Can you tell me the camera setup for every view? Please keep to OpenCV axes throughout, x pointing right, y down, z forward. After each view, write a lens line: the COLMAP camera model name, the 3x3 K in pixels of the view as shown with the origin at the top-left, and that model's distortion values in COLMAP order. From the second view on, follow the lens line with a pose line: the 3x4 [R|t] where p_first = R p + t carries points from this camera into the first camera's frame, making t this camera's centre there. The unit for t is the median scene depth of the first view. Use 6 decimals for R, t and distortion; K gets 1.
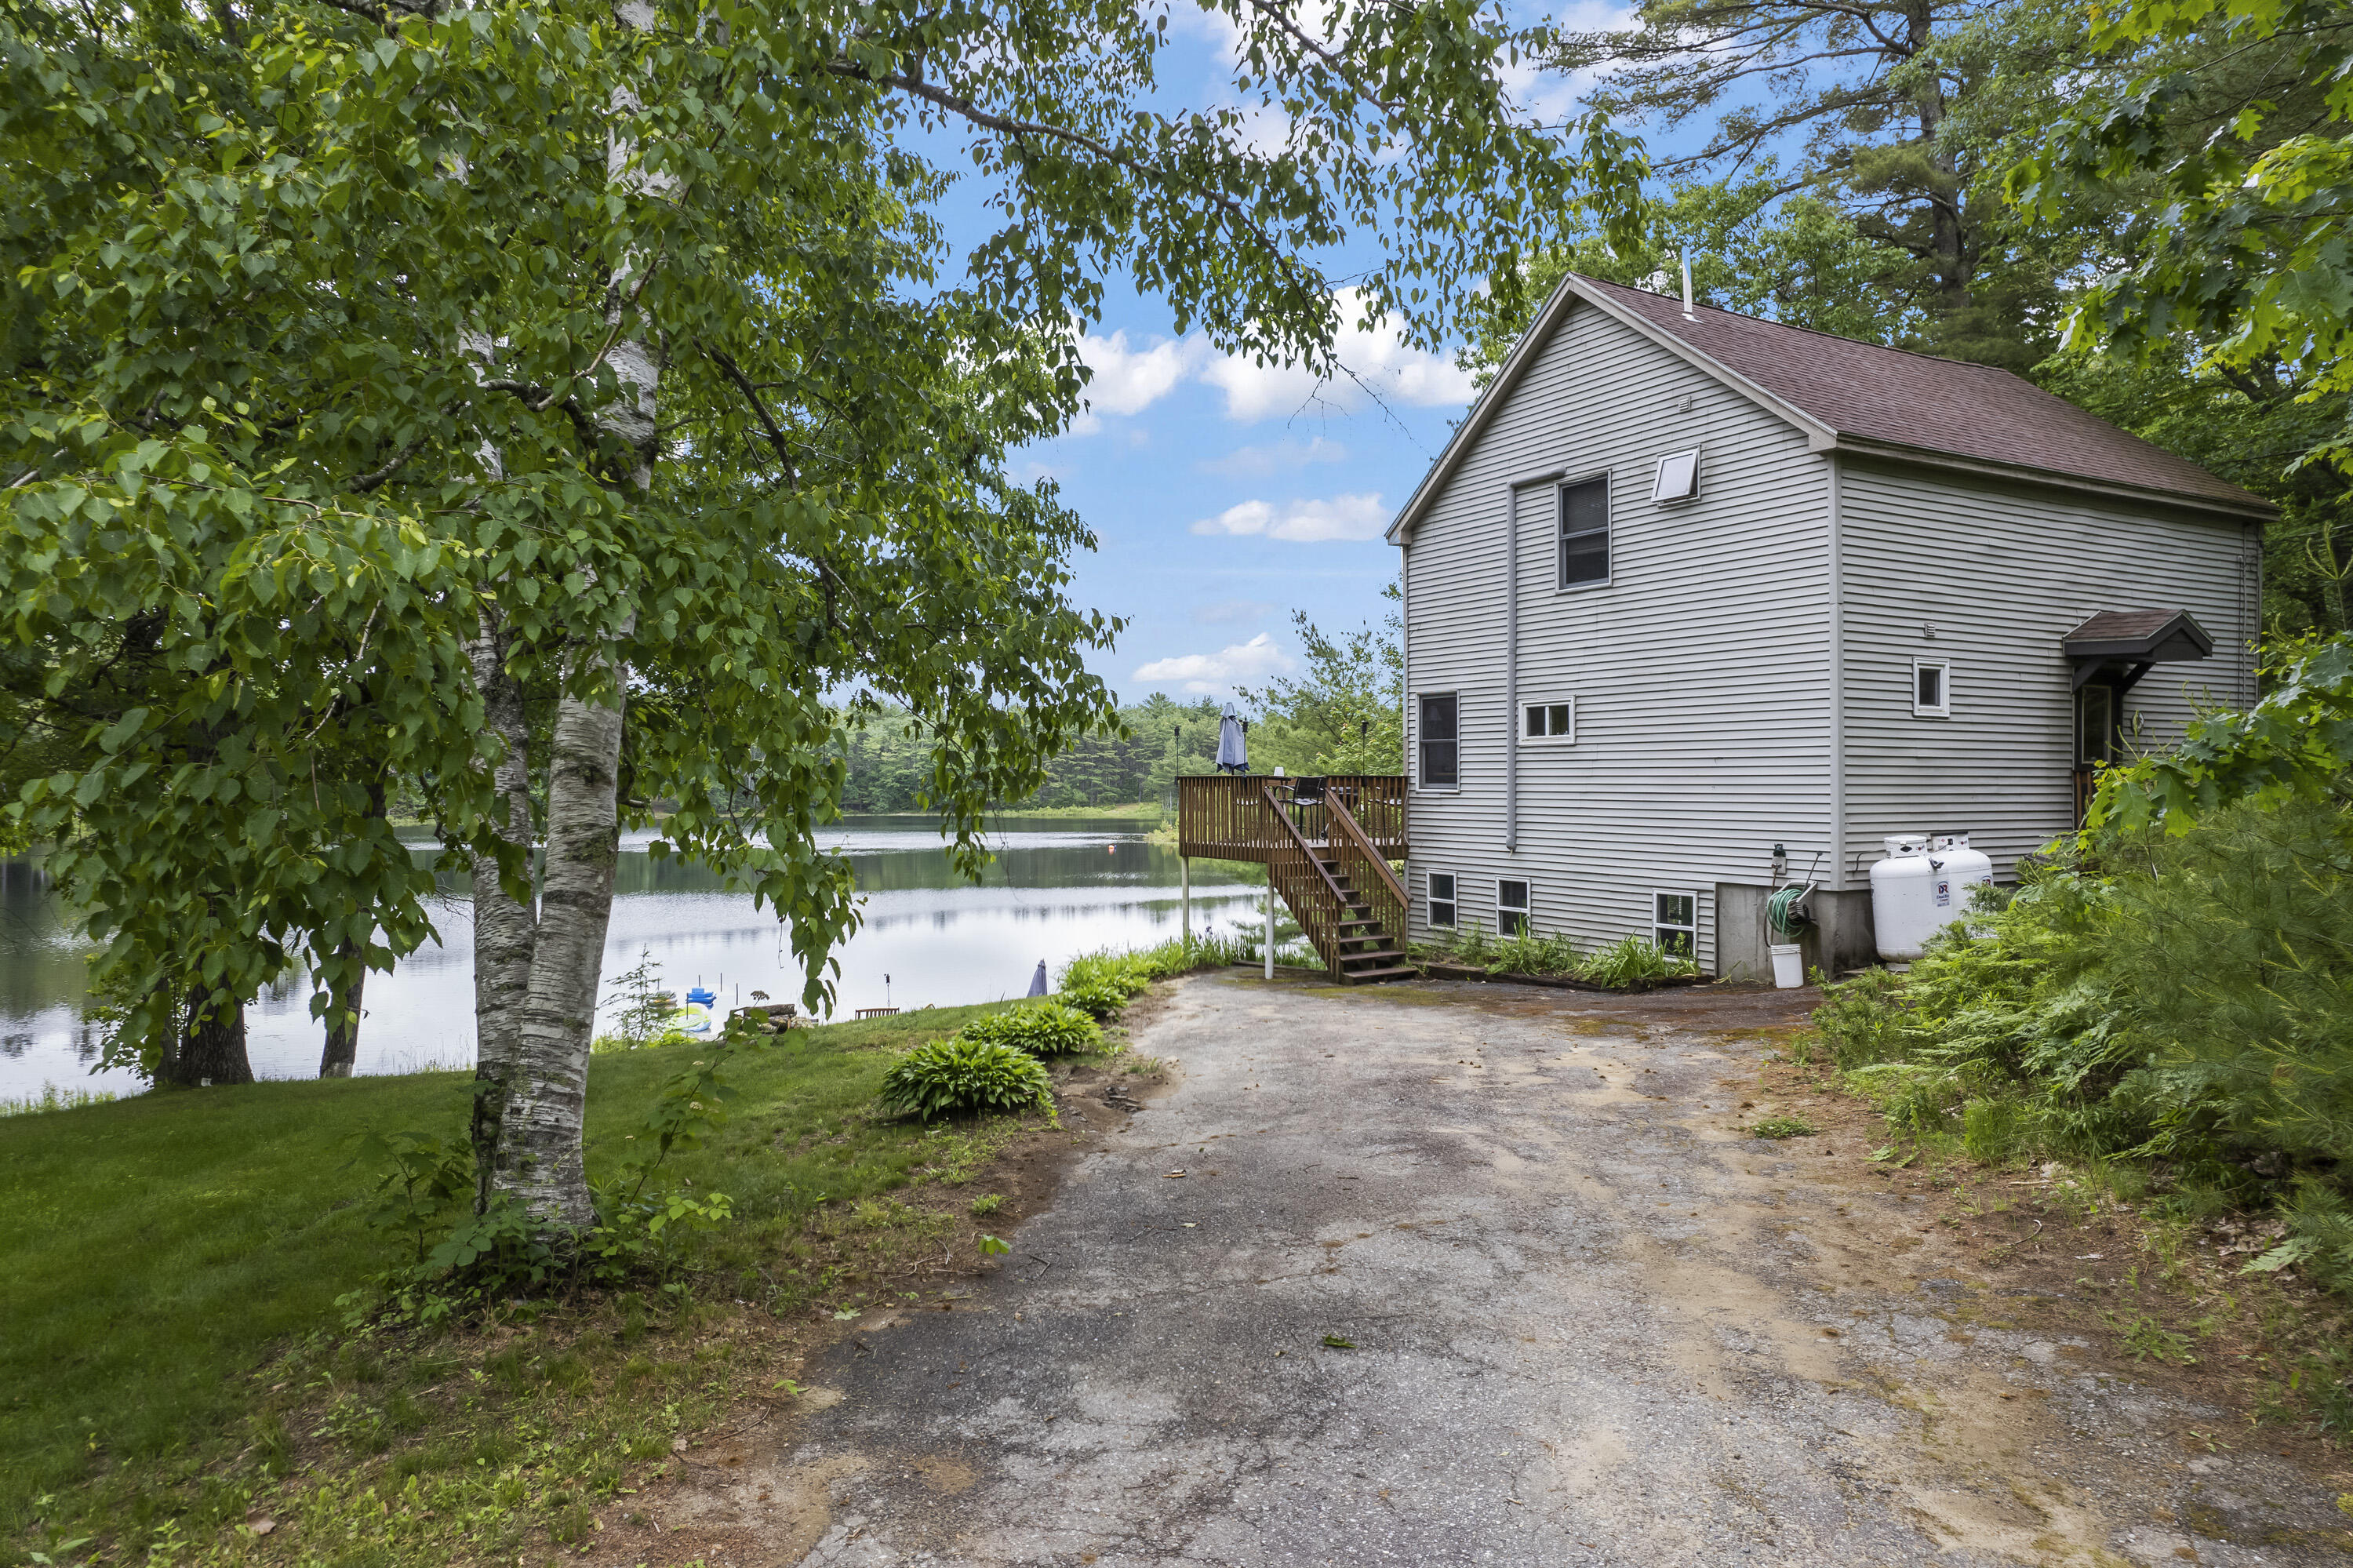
lens RADIAL K [[1520.0, 0, 1176.5], [0, 1520.0, 784.0], [0, 0, 1]] dist [-0.053510, 0.046070]
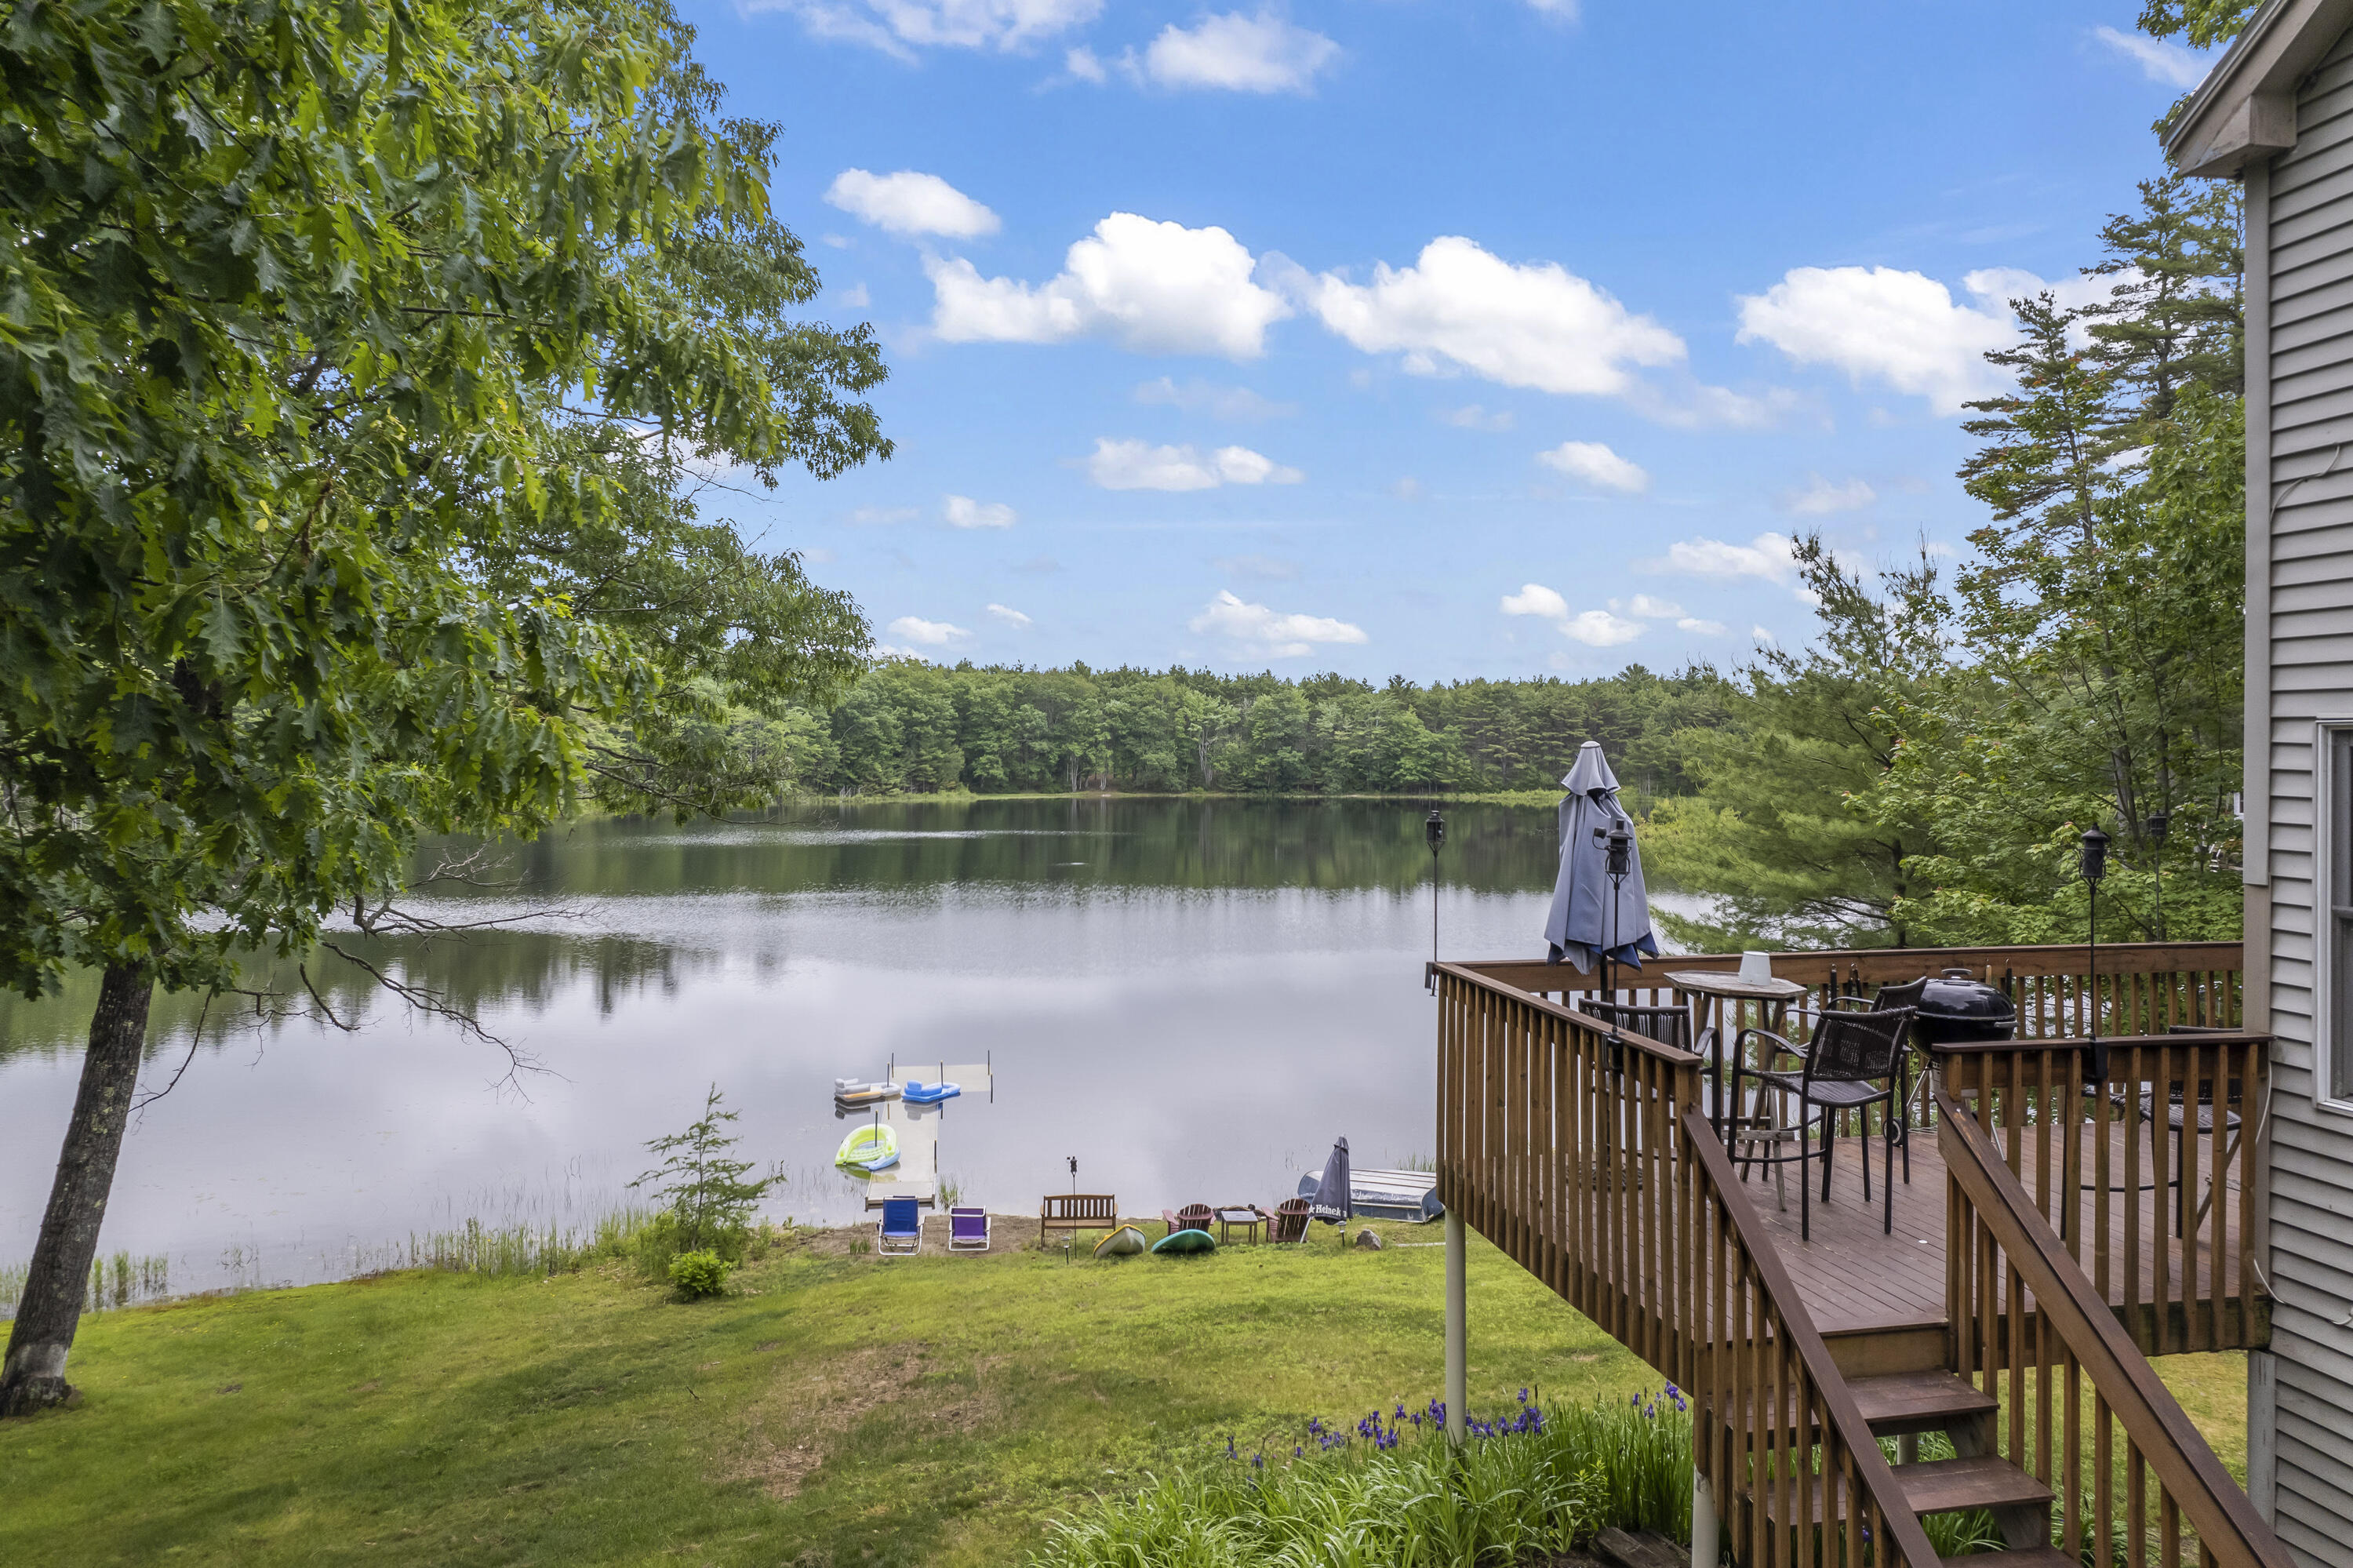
lens RADIAL K [[1558.2, 0, 1174.9], [0, 1558.2, 730.6], [0, 0, 1]] dist [-0.036878, 0.002430]
pose [[0.954579, -0.000553, -0.297959, 0.024778], [-0.005194, 0.999815, -0.018494, -0.025847], [0.297914, 0.019201, 0.954400, 0.341985]]
